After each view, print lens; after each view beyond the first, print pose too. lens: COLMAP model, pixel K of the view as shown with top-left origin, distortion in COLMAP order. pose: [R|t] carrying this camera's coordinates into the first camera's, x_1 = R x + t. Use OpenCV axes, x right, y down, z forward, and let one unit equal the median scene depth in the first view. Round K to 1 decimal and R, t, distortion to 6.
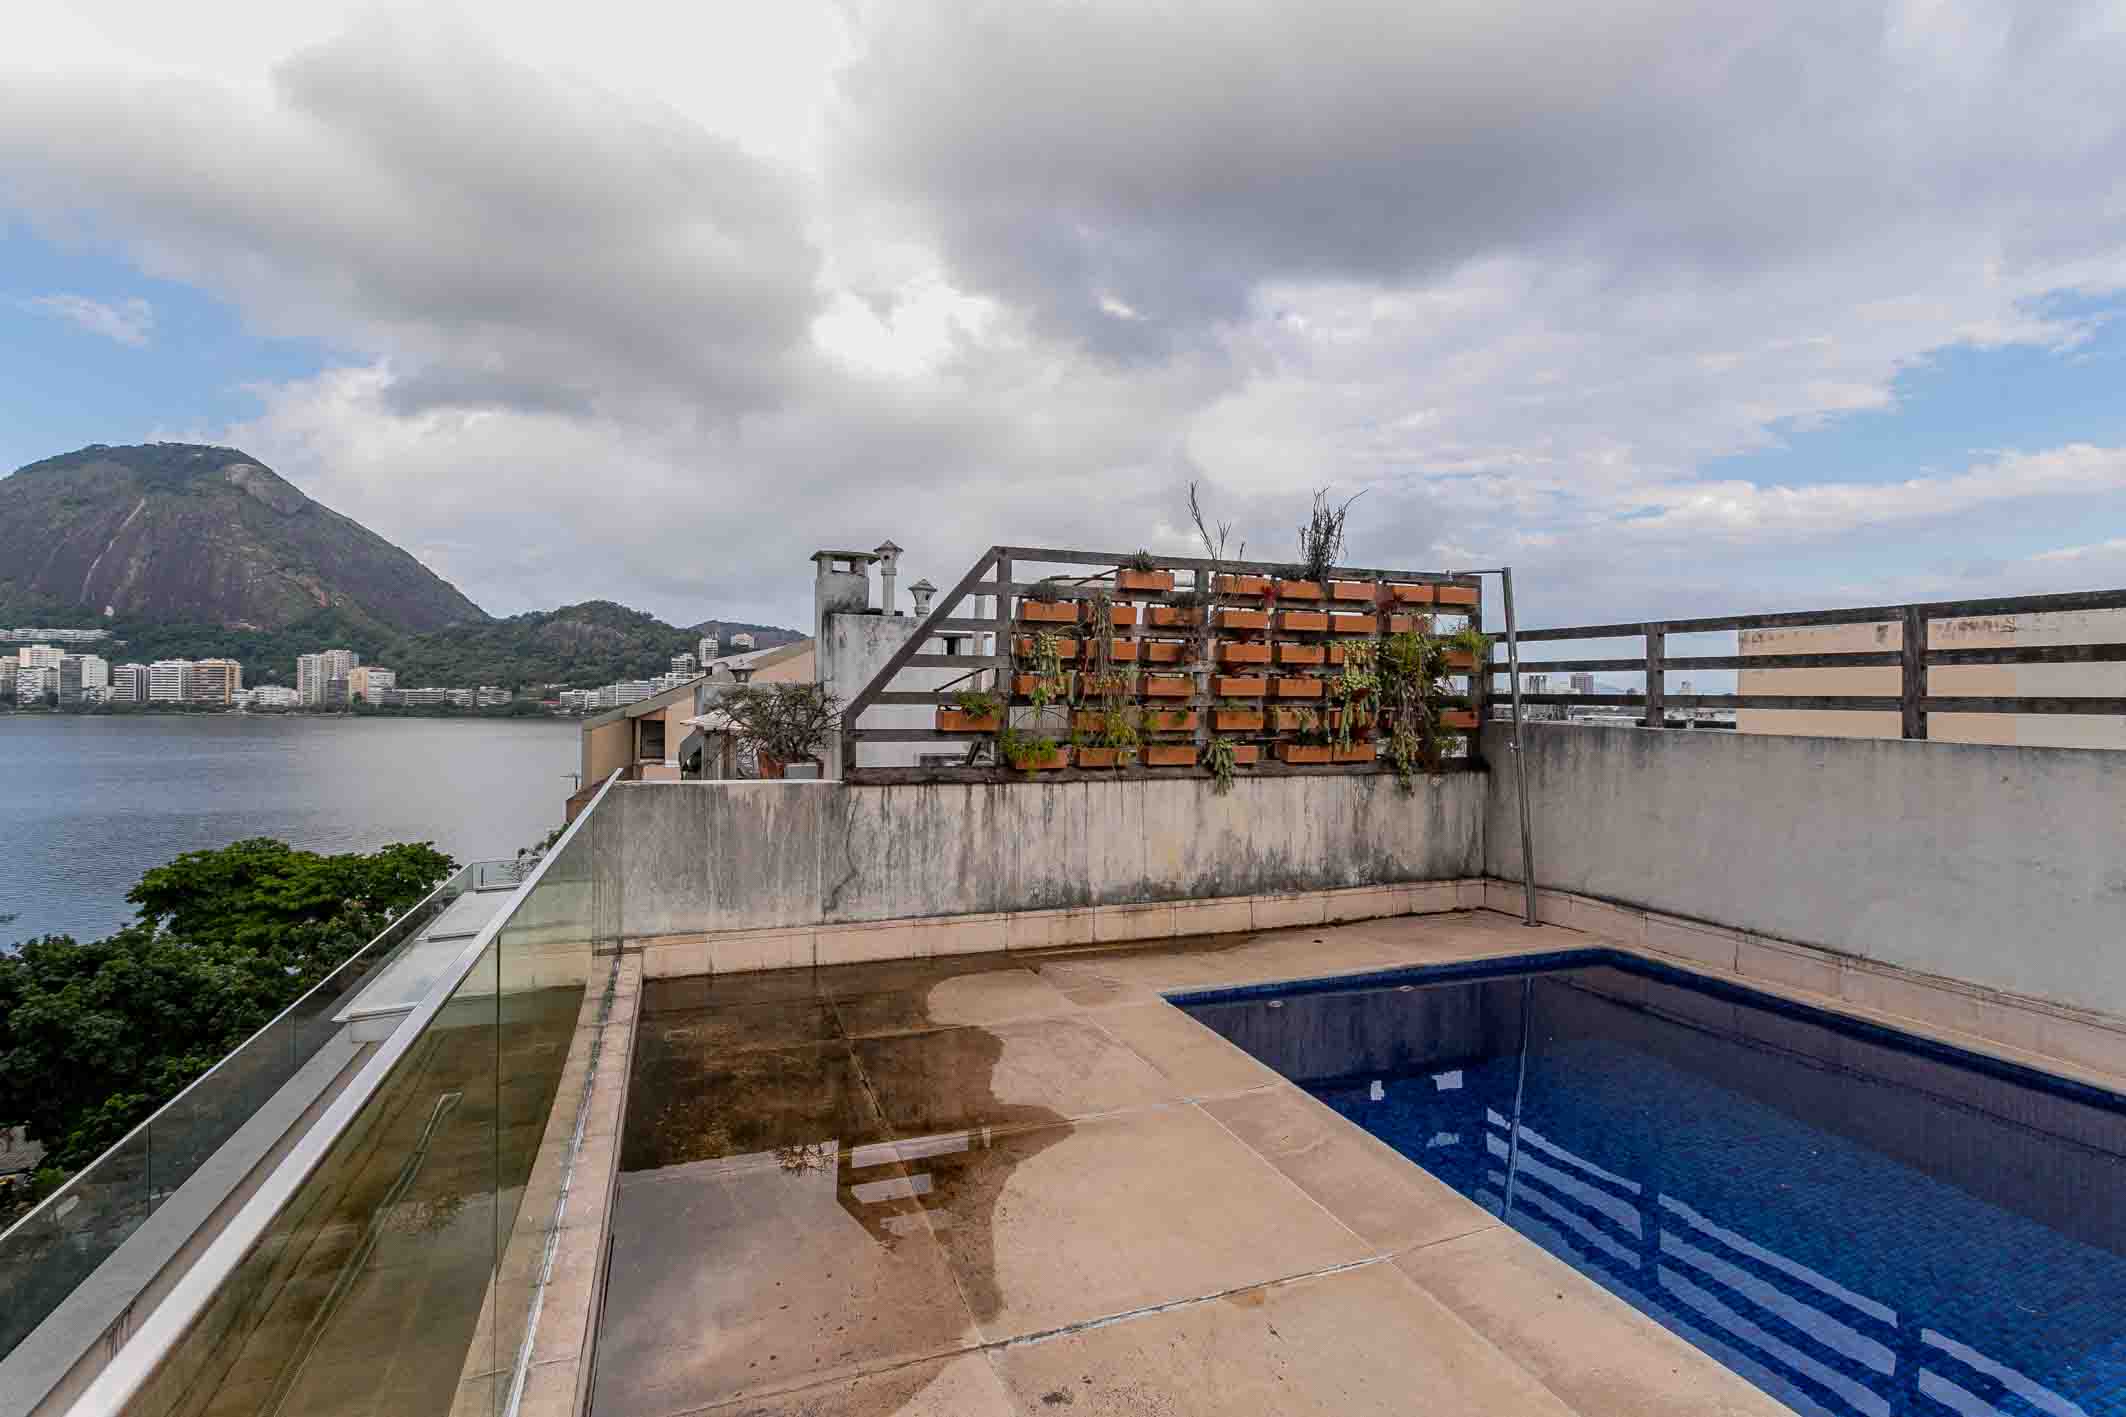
lens RADIAL K [[1007.4, 0, 1065.3], [0, 1007.4, 702.1], [0, 0, 1]] dist [0.017020, -0.004997]
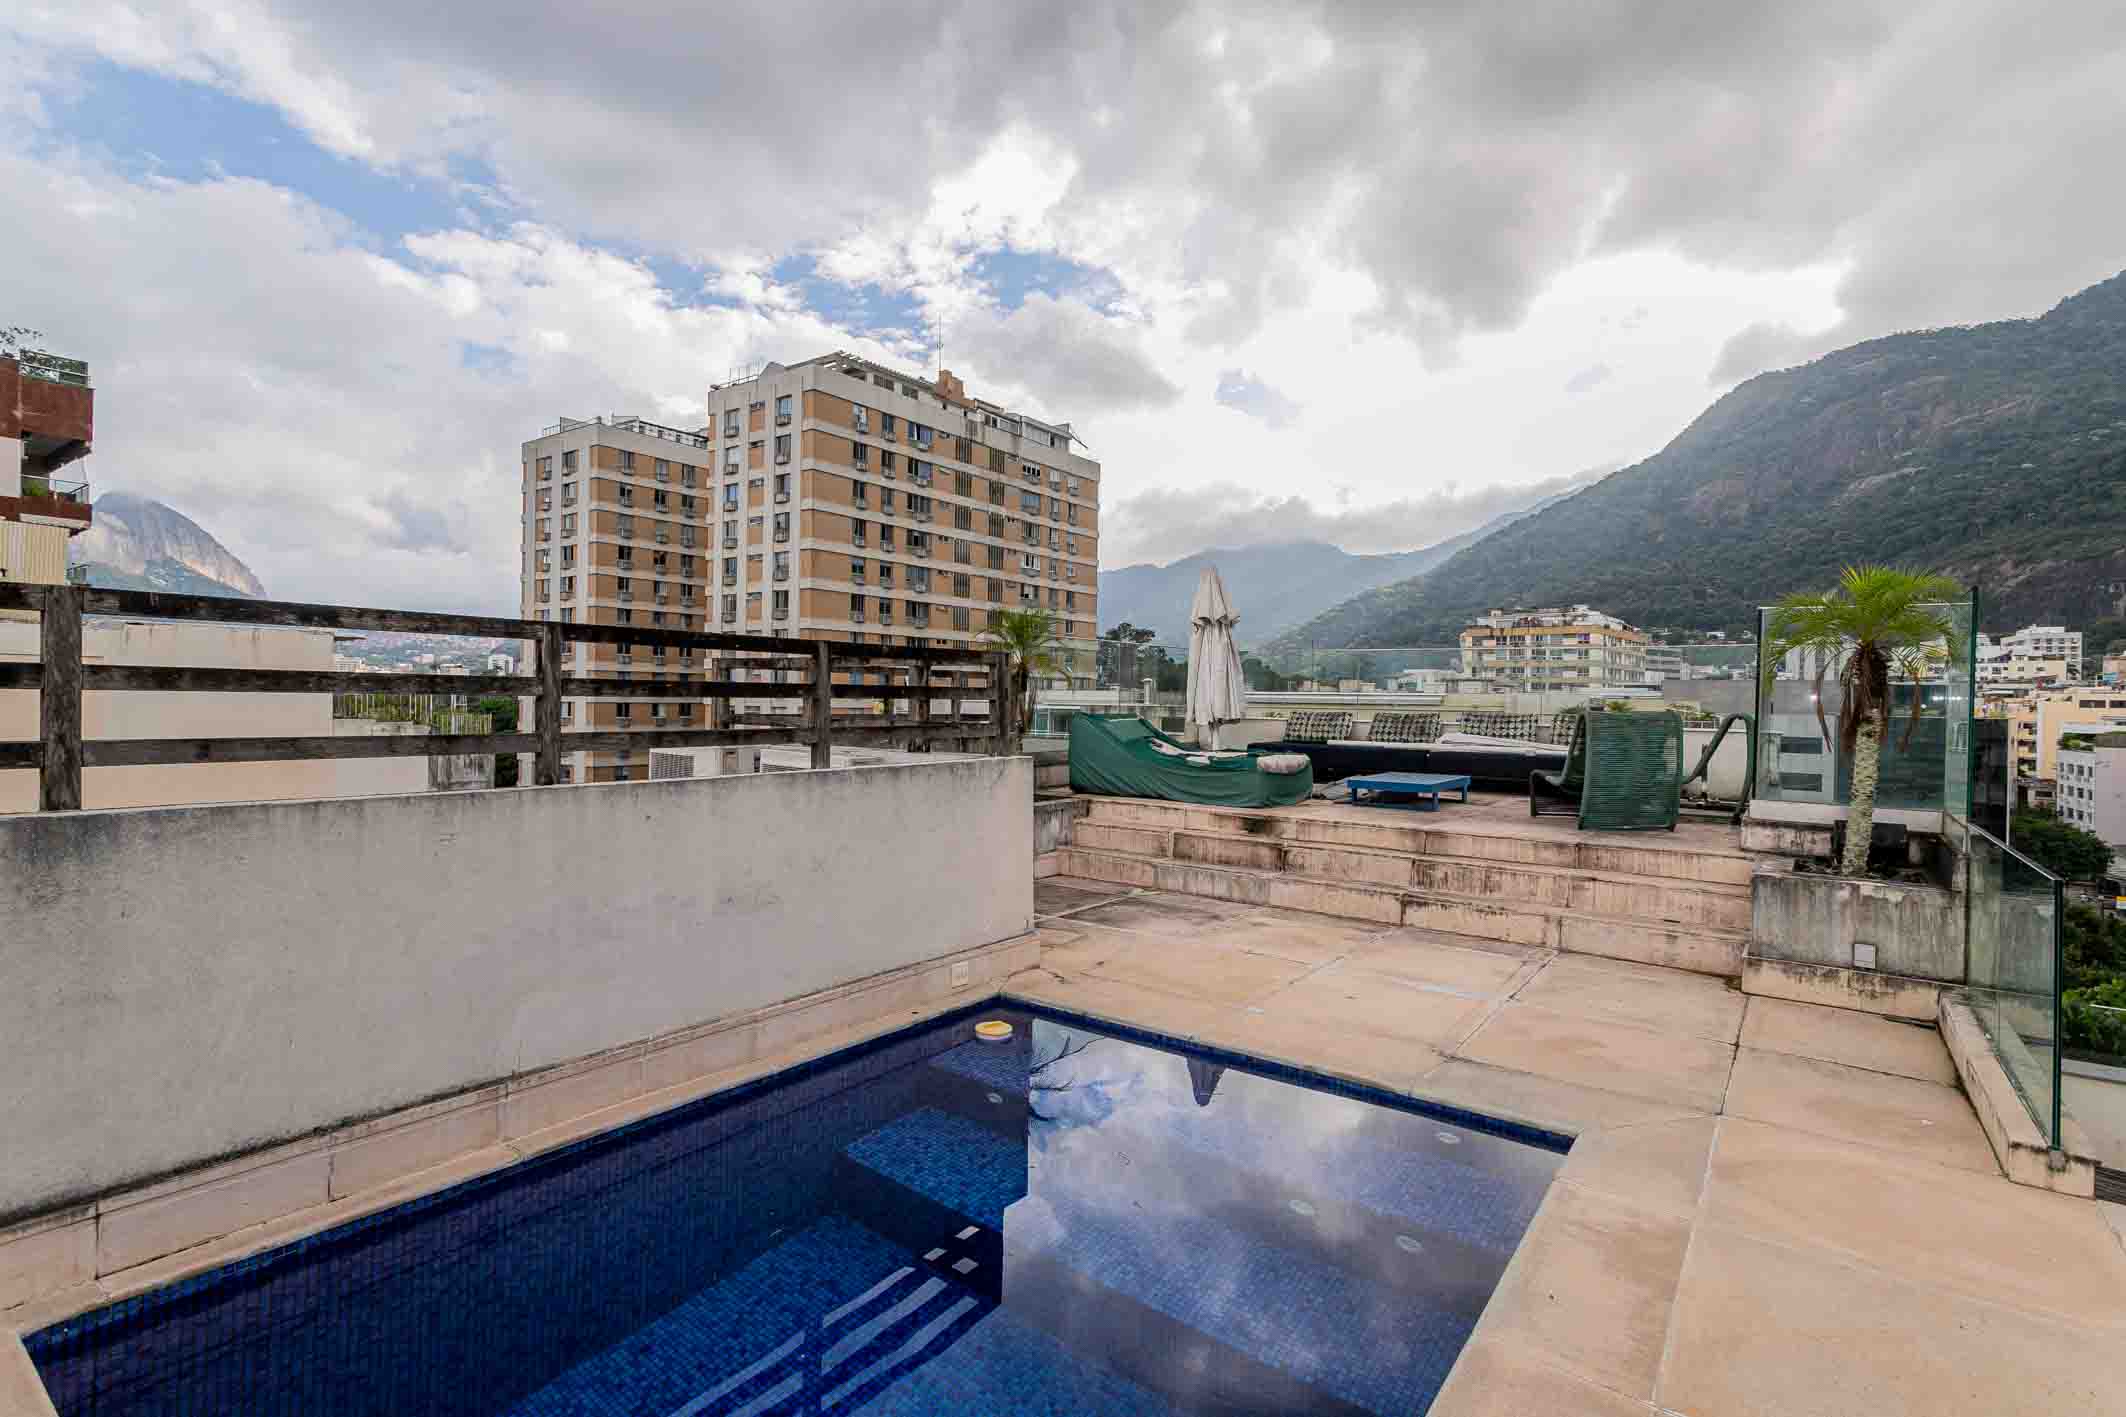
lens RADIAL K [[1007.6, 0, 1065.8], [0, 1007.6, 703.3], [0, 0, 1]] dist [0.002761, 0.001686]
pose [[-0.549813, -0.021544, 0.835010, -0.058422], [-0.016471, 0.999753, 0.014950, -0.036654], [-0.835126, -0.005534, -0.550032, 0.820391]]
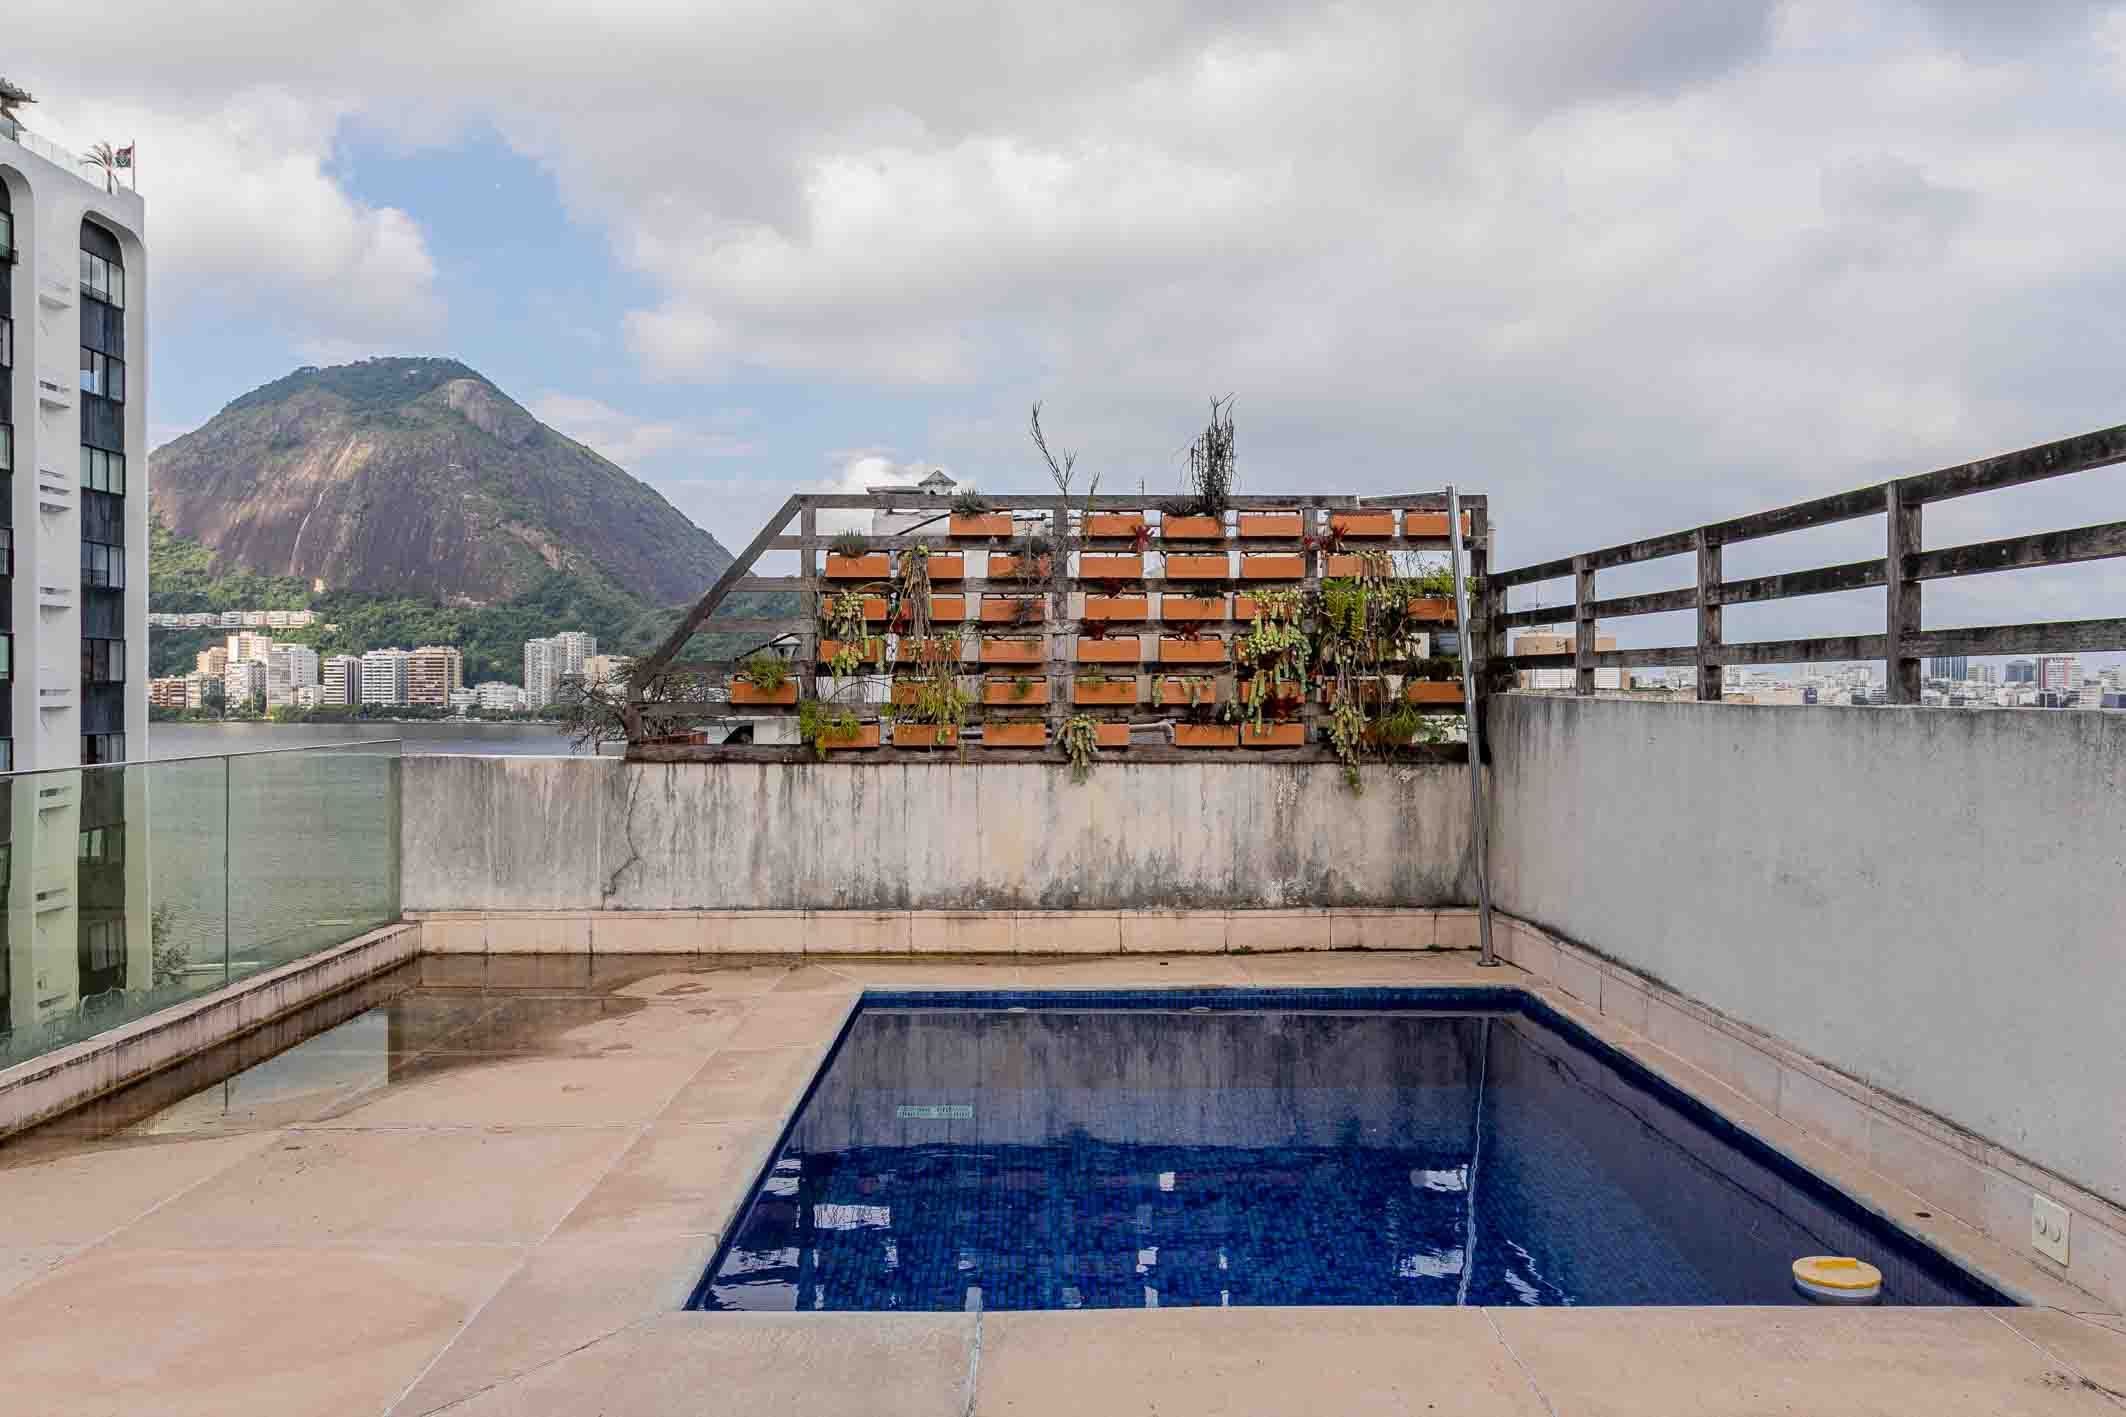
lens RADIAL K [[1676.2, 0, 1063.0], [0, 1676.2, 708.5], [0, 0, 1]] dist [0.029003, -0.013410]
pose [[0.942930, -0.002690, -0.332979, 0.597356], [0.004031, 0.999986, 0.003338, 0.026667], [0.332965, -0.004490, 0.942928, -0.282973]]
